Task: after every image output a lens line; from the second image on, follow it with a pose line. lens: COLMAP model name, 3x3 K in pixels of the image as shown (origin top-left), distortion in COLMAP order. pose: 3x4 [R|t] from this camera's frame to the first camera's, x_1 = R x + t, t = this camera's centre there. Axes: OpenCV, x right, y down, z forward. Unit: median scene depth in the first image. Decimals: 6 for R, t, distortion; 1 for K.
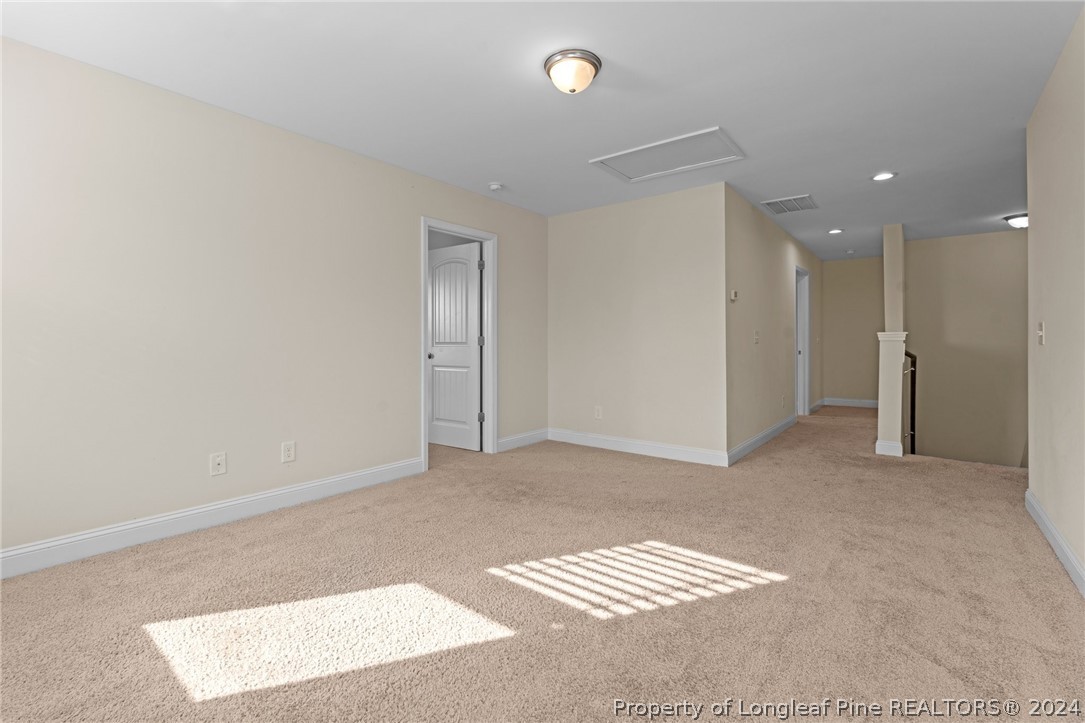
lens RADIAL K [[472.1, 0, 539.6], [0, 472.1, 357.8], [0, 0, 1]] dist [-0.008401, 0.000434]
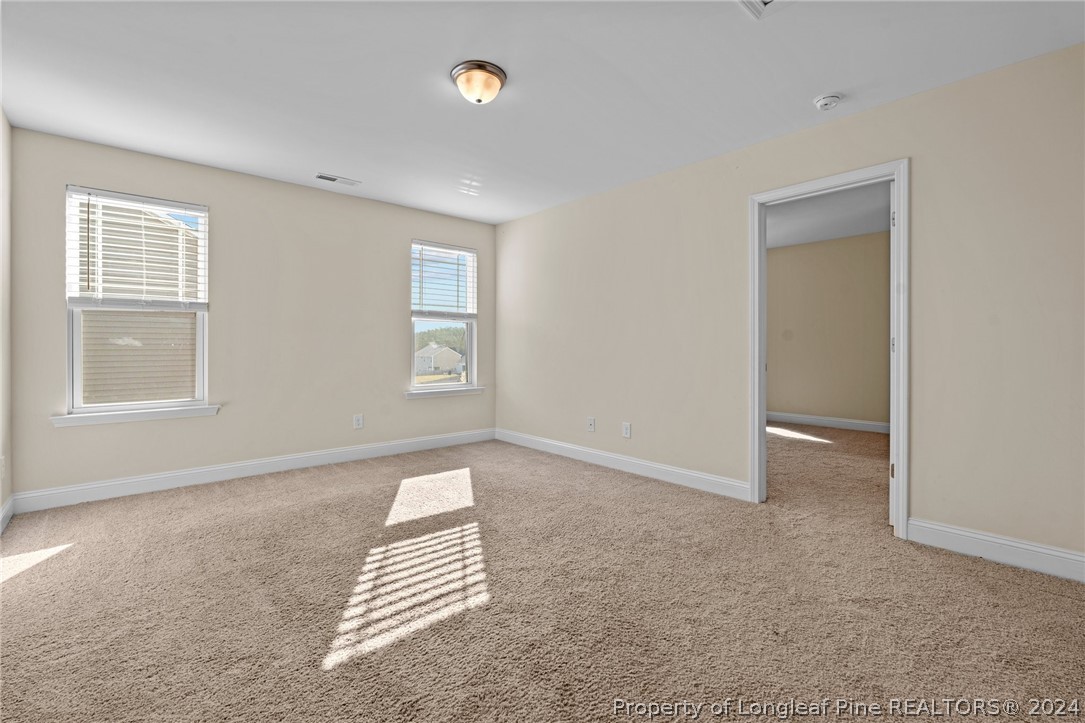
lens RADIAL K [[472.1, 0, 539.6], [0, 472.1, 357.8], [0, 0, 1]] dist [-0.008401, 0.000434]
pose [[-0.179551, 0.007851, -0.983717, 1.124177], [-0.011139, 0.999888, 0.010014, -0.017945], [0.983686, 0.012756, -0.179444, 1.392136]]
